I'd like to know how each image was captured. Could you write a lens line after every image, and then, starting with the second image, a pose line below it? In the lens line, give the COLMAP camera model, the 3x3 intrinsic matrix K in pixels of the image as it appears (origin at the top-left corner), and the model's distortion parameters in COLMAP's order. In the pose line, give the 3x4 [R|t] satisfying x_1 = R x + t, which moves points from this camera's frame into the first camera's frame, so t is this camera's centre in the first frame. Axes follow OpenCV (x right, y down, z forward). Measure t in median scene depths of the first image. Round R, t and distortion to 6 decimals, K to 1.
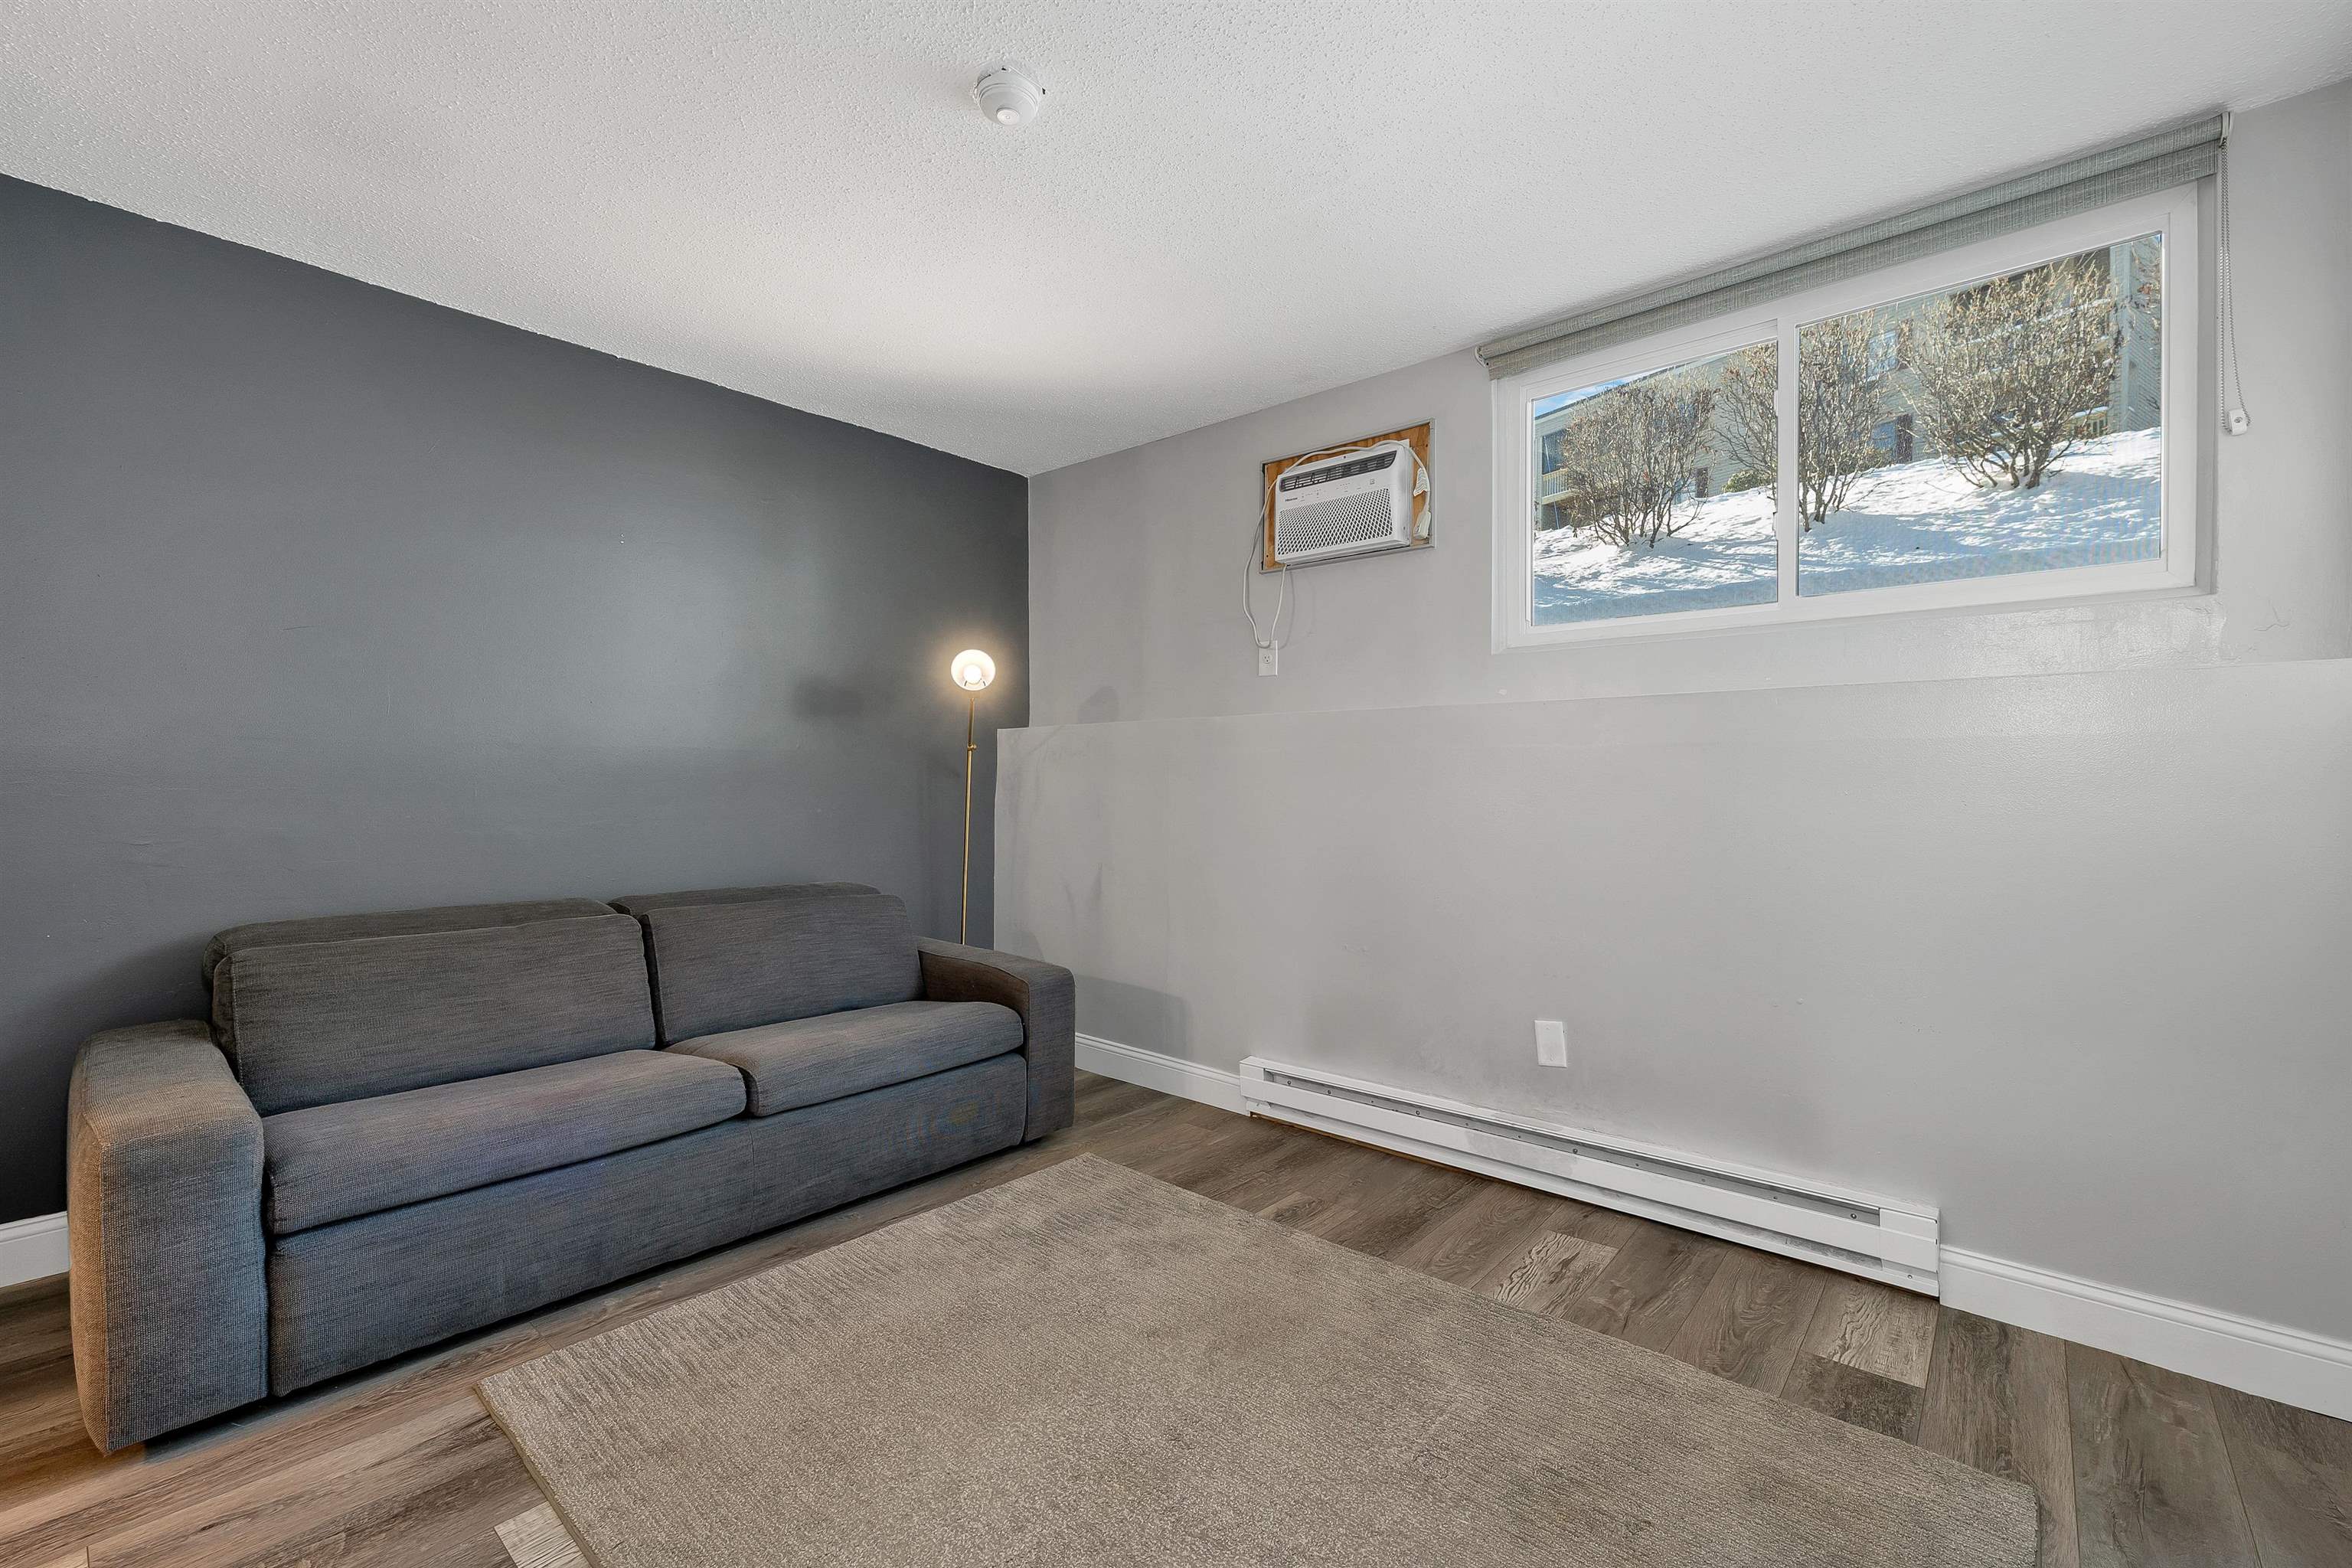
lens RADIAL K [[980.2, 0, 1176.0], [0, 980.2, 780.8], [0, 0, 1]] dist [-0.000707, 0.000796]
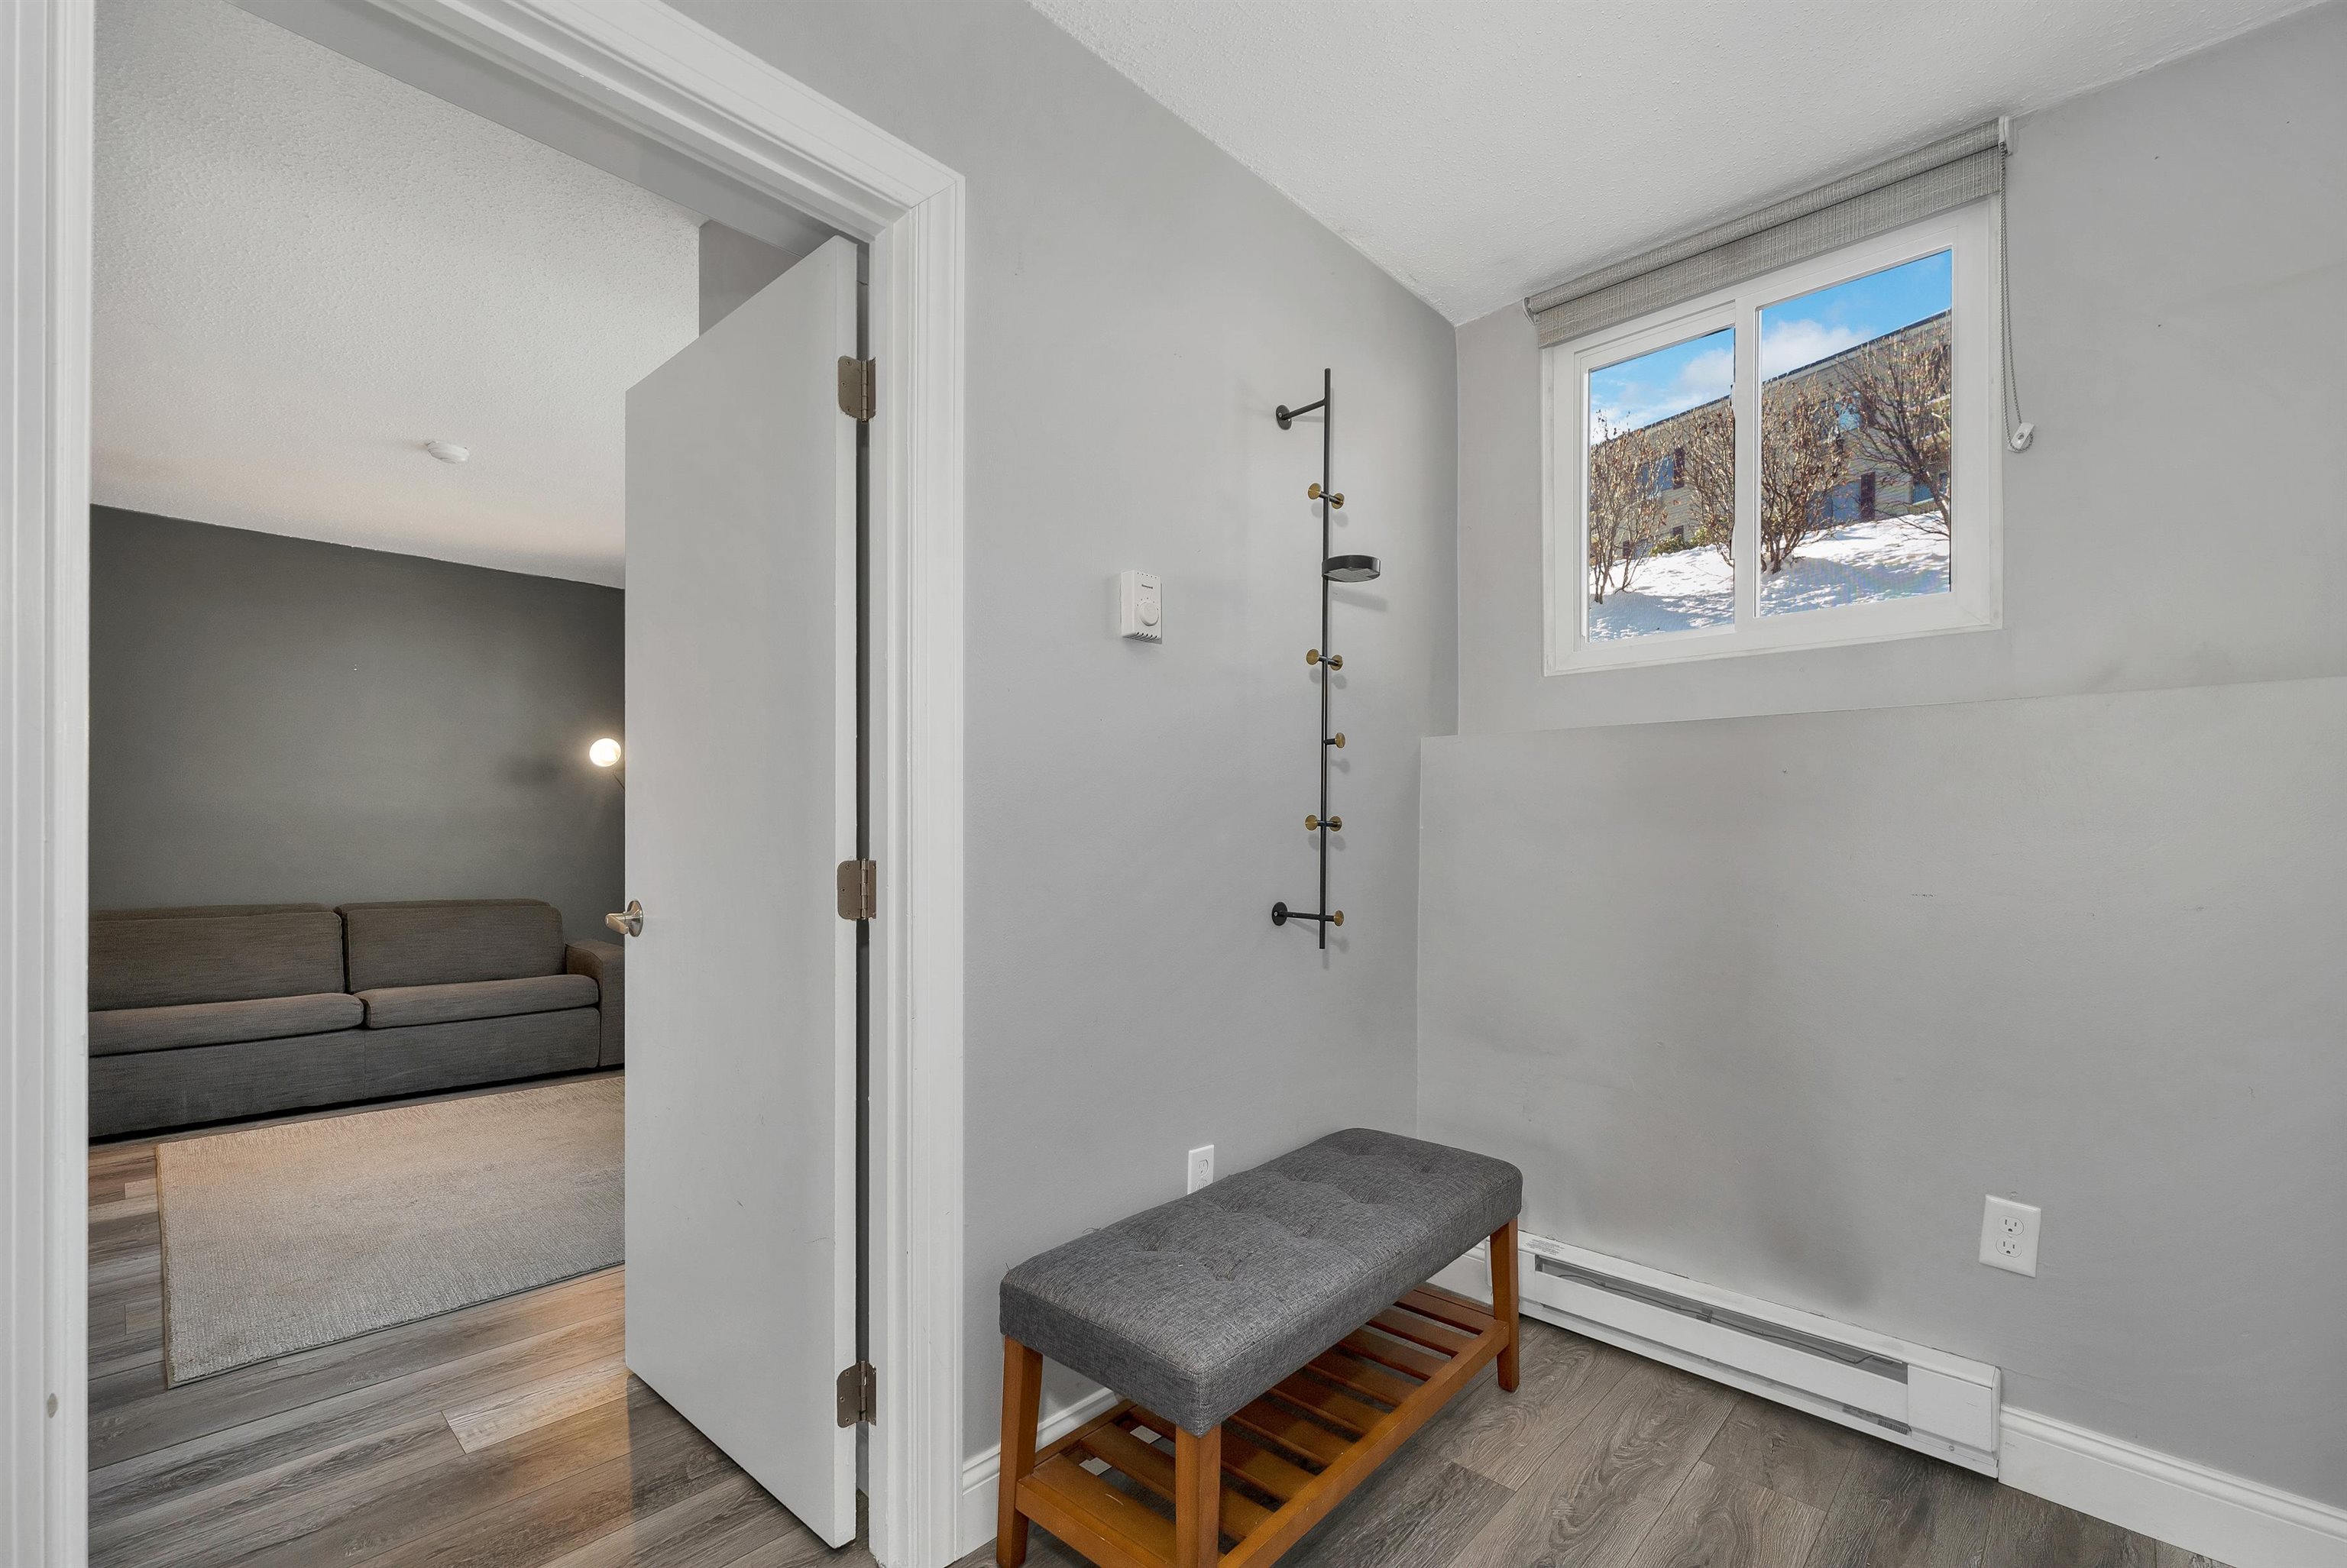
lens RADIAL K [[977.9, 0, 1168.6], [0, 977.9, 795.4], [0, 0, 1]] dist [-0.000707, 0.000796]
pose [[0.999668, 0.003600, -0.025504, 0.842585], [-0.004445, 0.999440, -0.033151, -0.007746], [0.025370, 0.033254, 0.999125, -0.565718]]
